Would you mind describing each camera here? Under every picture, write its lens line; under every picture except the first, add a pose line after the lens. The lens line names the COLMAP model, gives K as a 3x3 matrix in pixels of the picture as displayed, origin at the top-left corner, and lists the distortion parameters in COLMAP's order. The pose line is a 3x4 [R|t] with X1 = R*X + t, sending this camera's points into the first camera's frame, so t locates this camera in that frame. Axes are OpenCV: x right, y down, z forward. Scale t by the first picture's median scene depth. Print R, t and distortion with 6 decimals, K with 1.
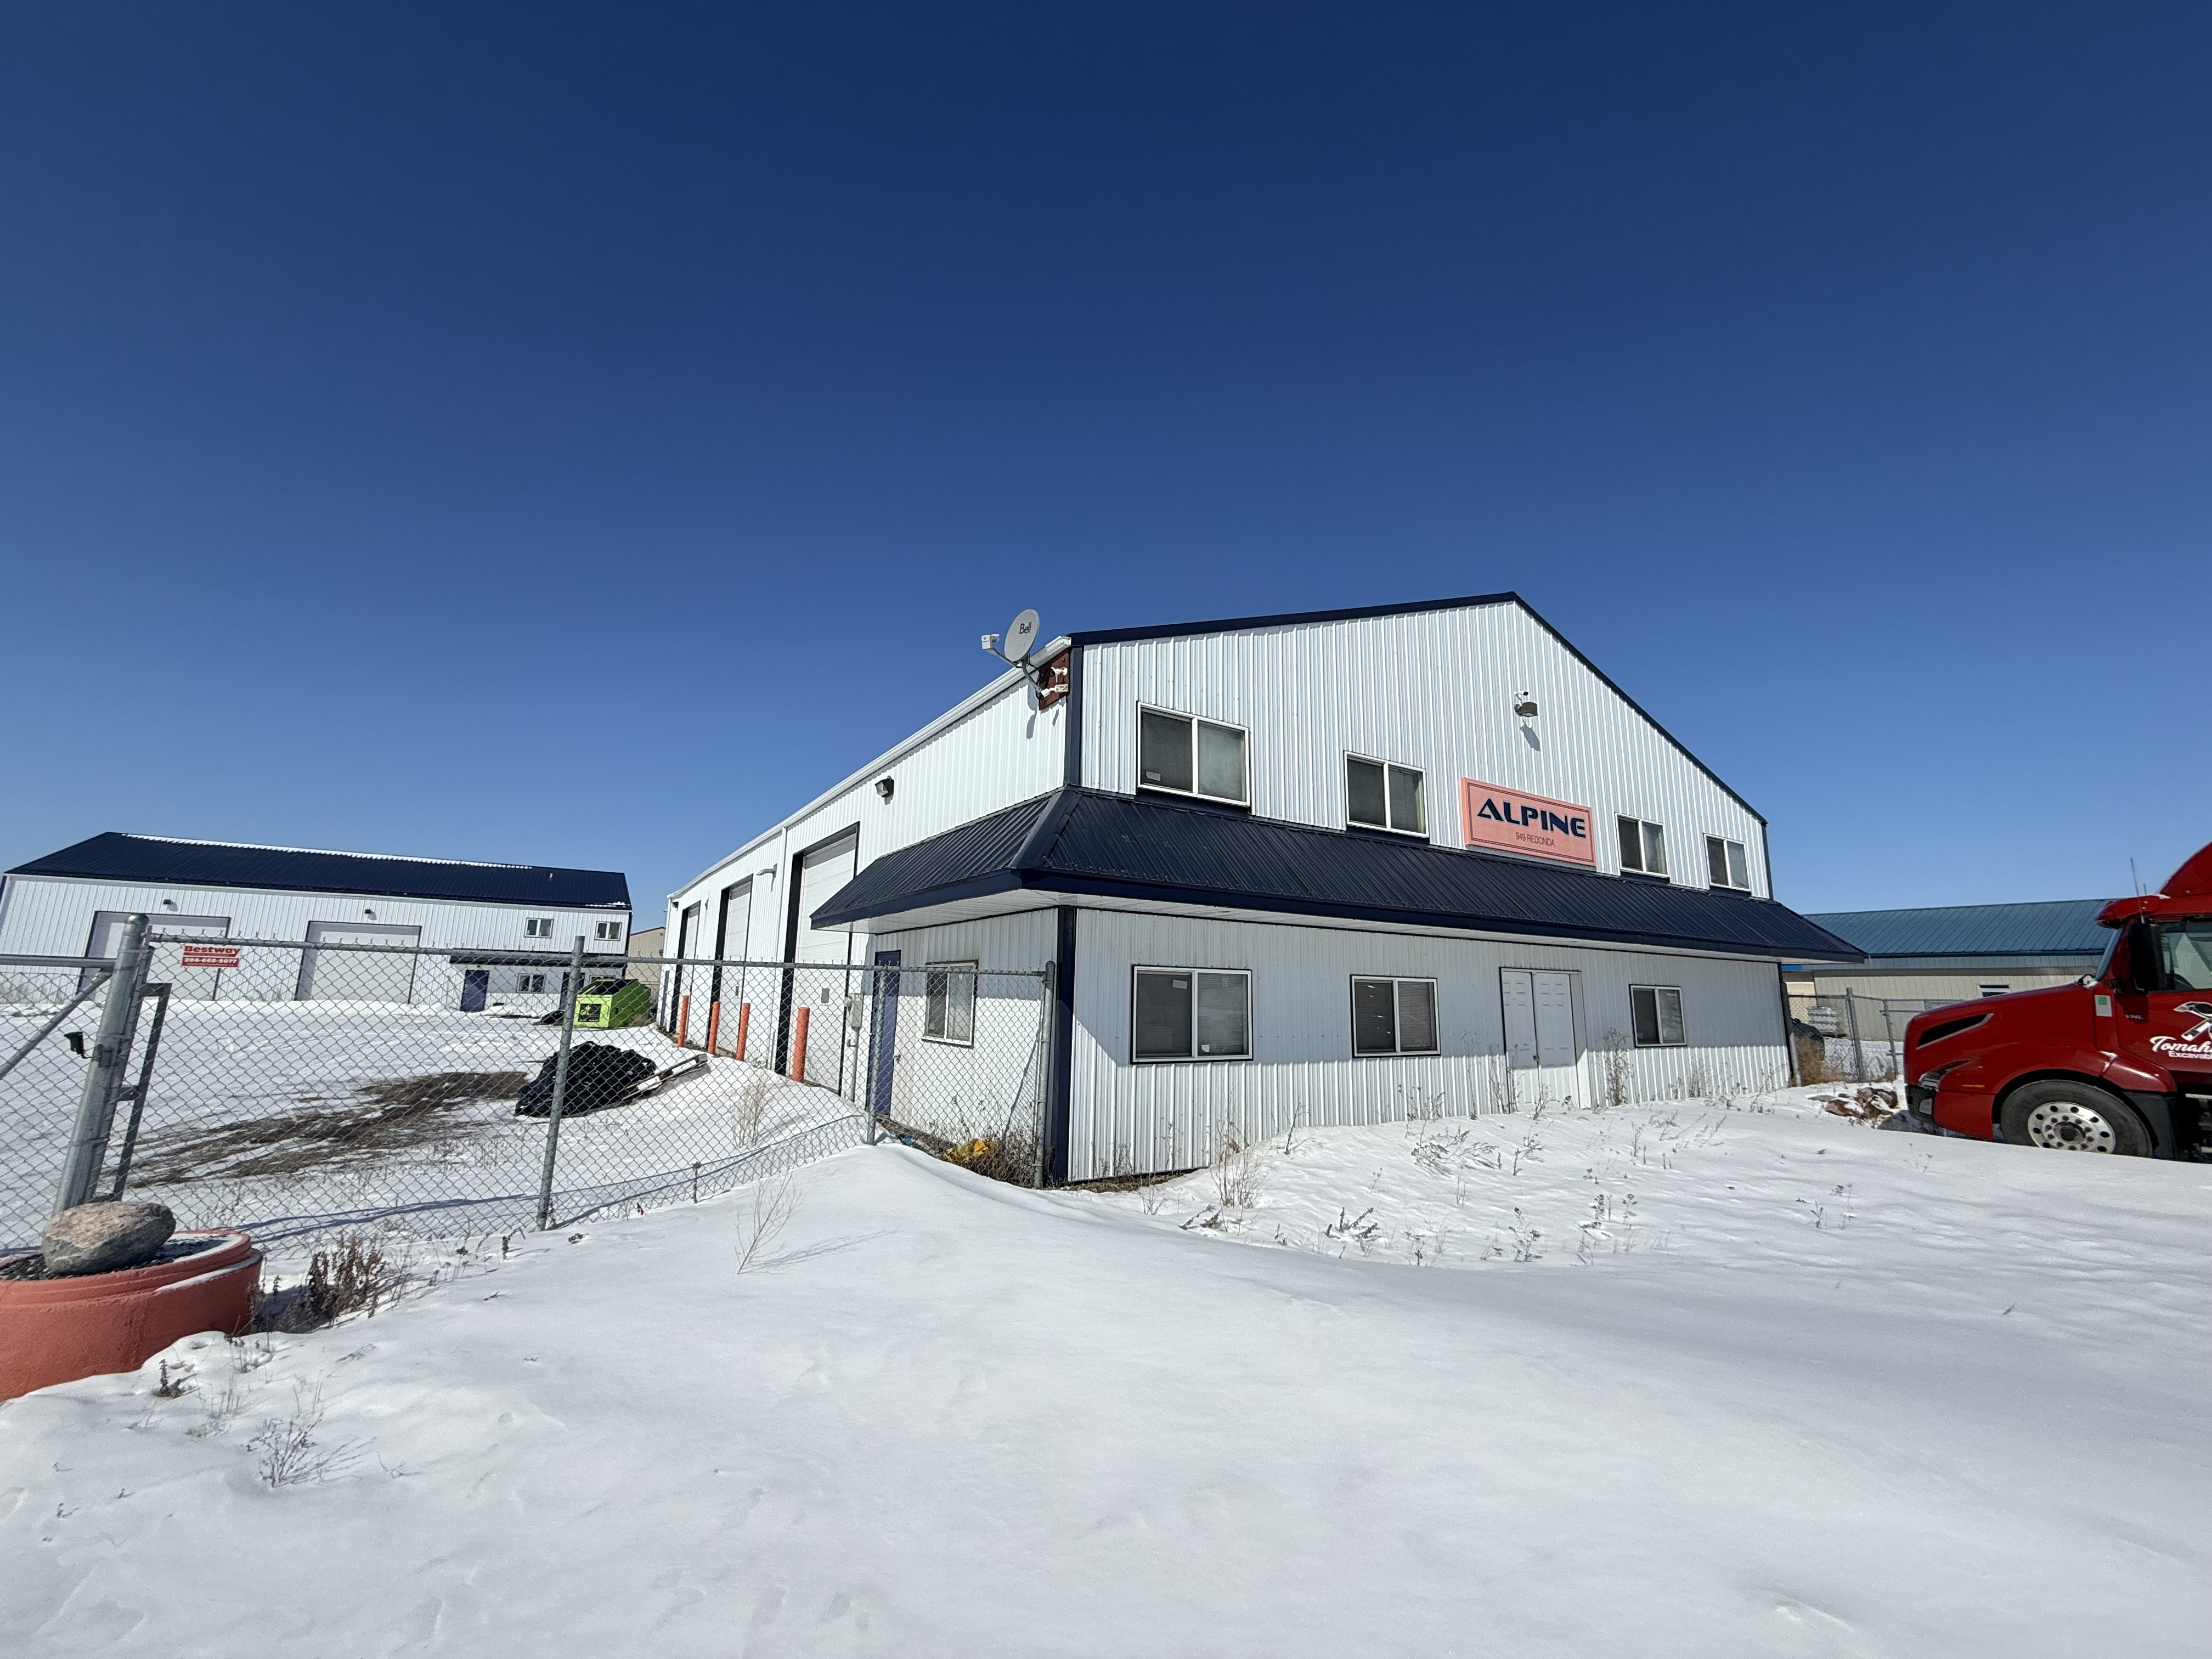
lens RADIAL K [[878.2, 0, 1103.7], [0, 878.2, 823.9], [0, 0, 1]] dist [-0.001509, 0.000306]
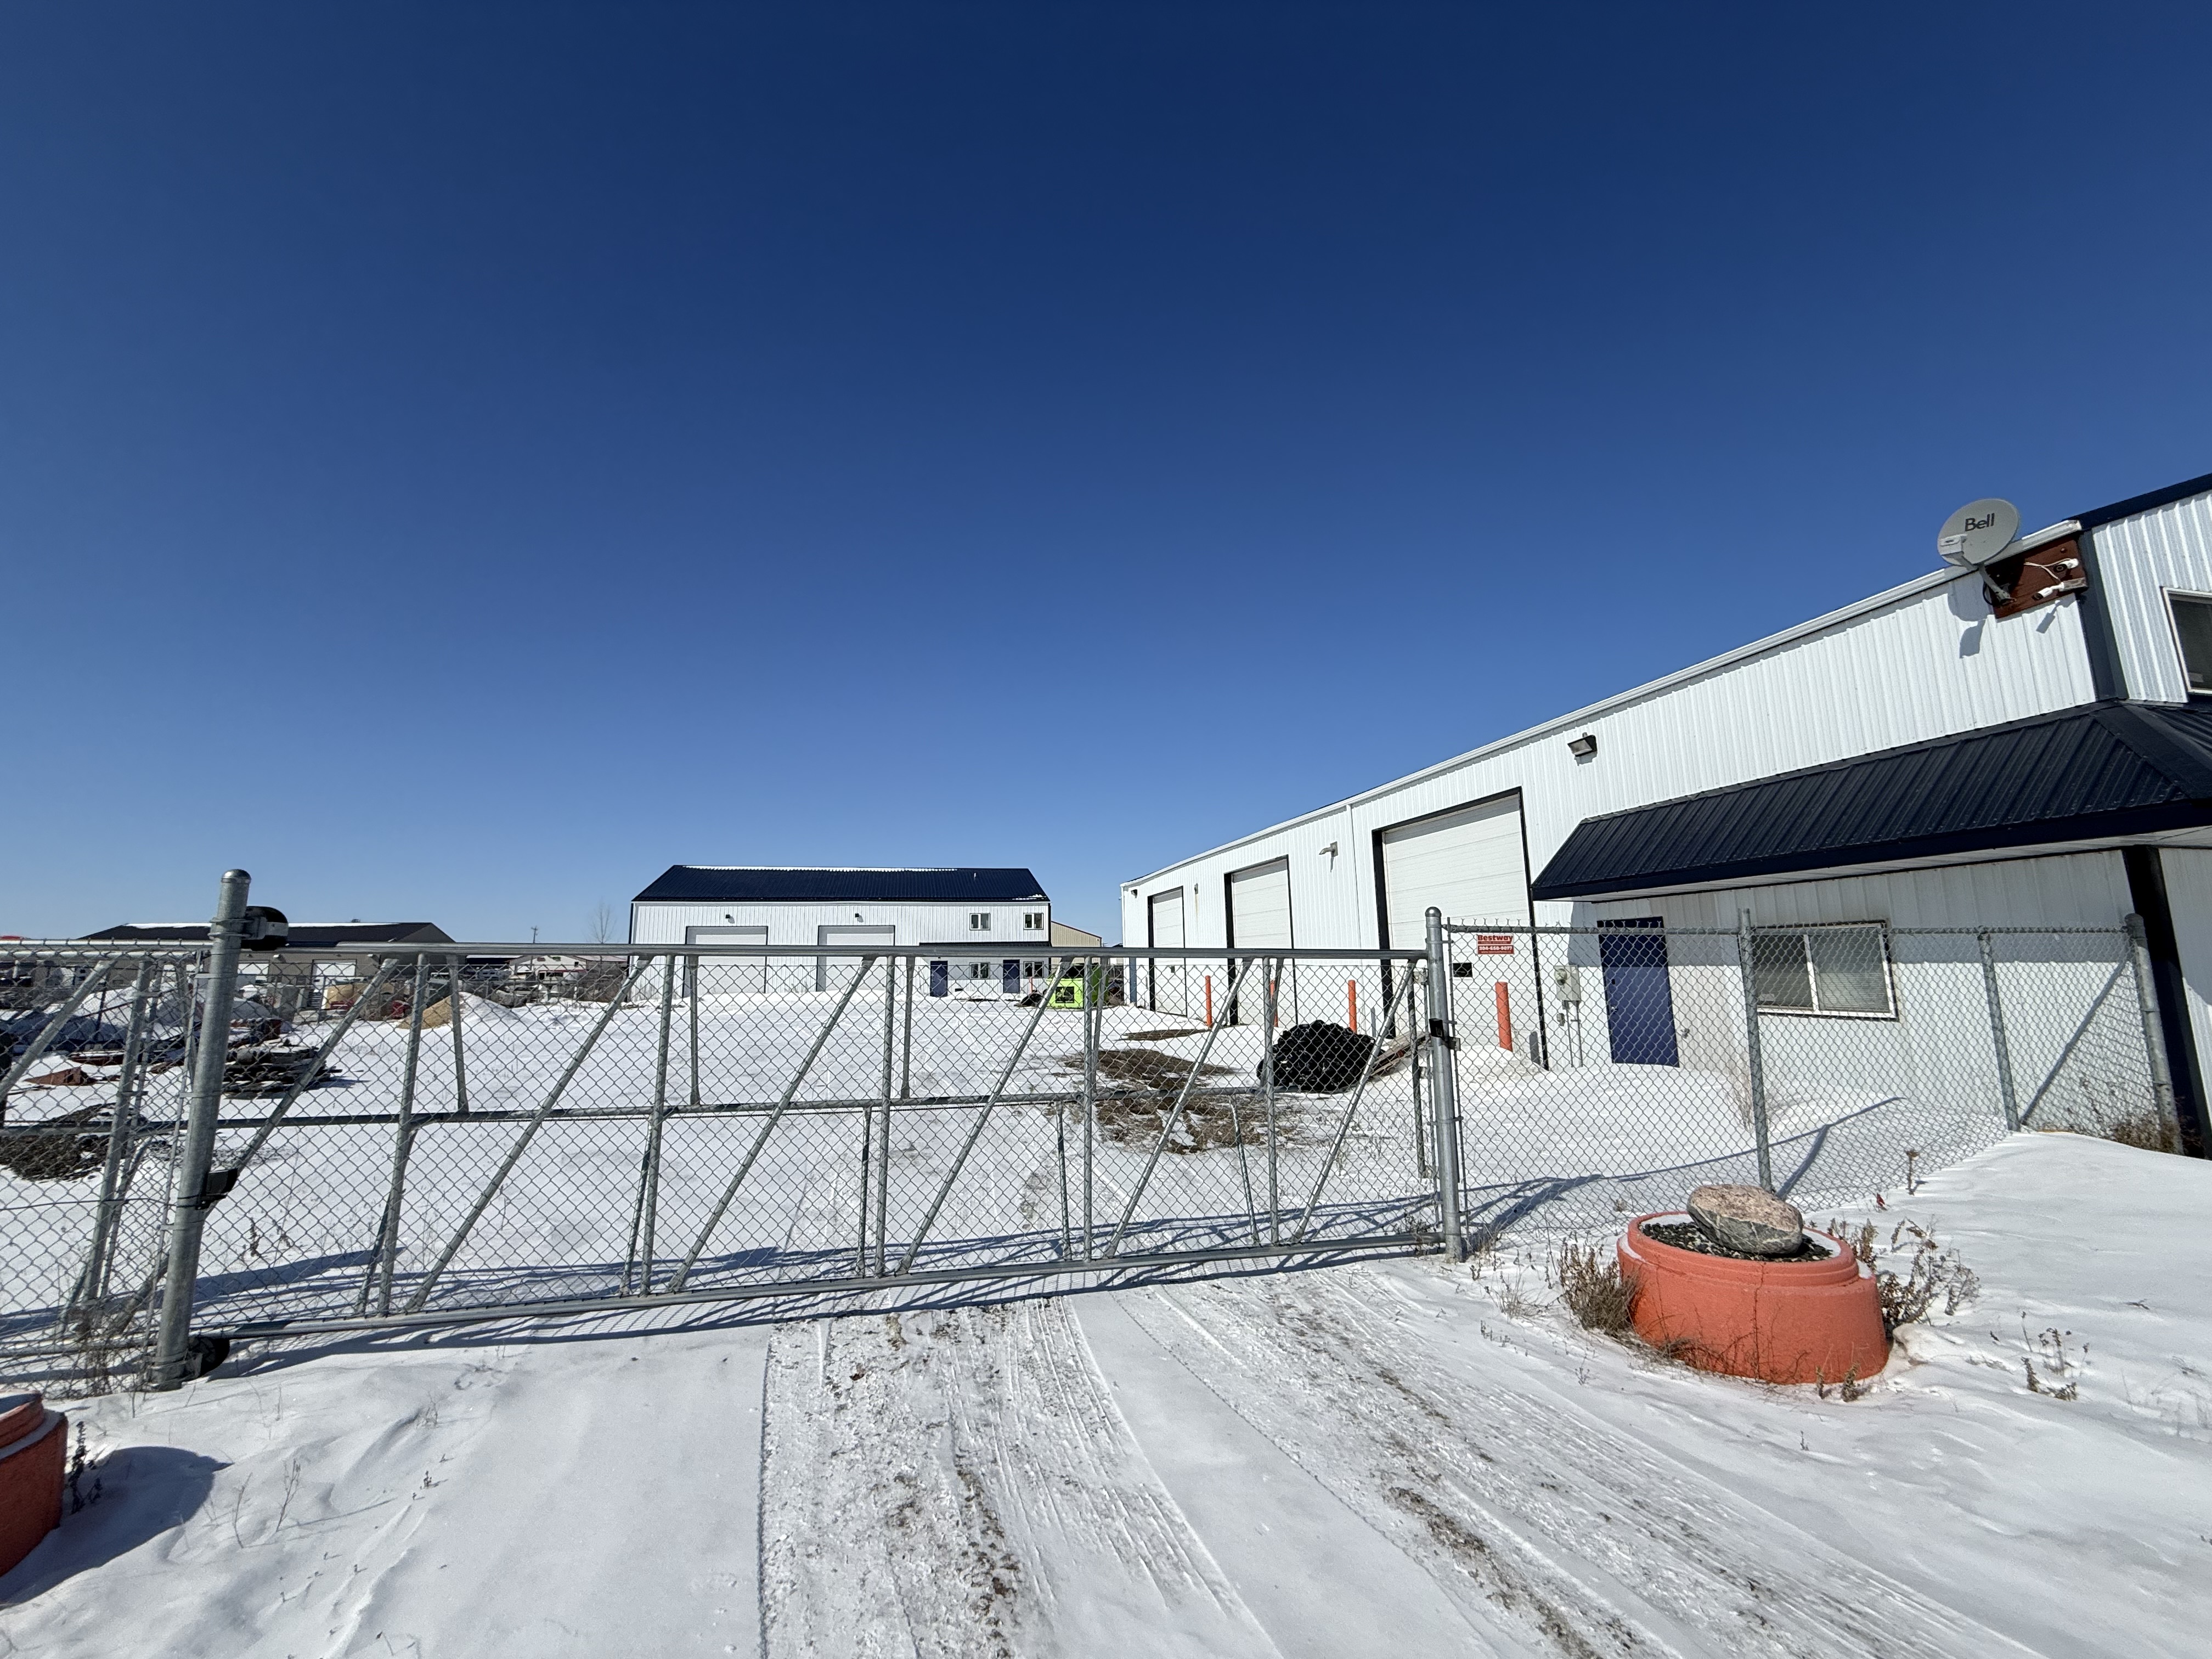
lens RADIAL K [[878.2, 0, 1100.7], [0, 878.2, 827.8], [0, 0, 1]] dist [-0.001509, 0.000306]
pose [[0.942729, -0.086248, -0.322217, -0.624038], [0.096694, 0.995177, 0.016524, -0.027379], [0.319238, -0.046734, 0.946522, -0.071733]]
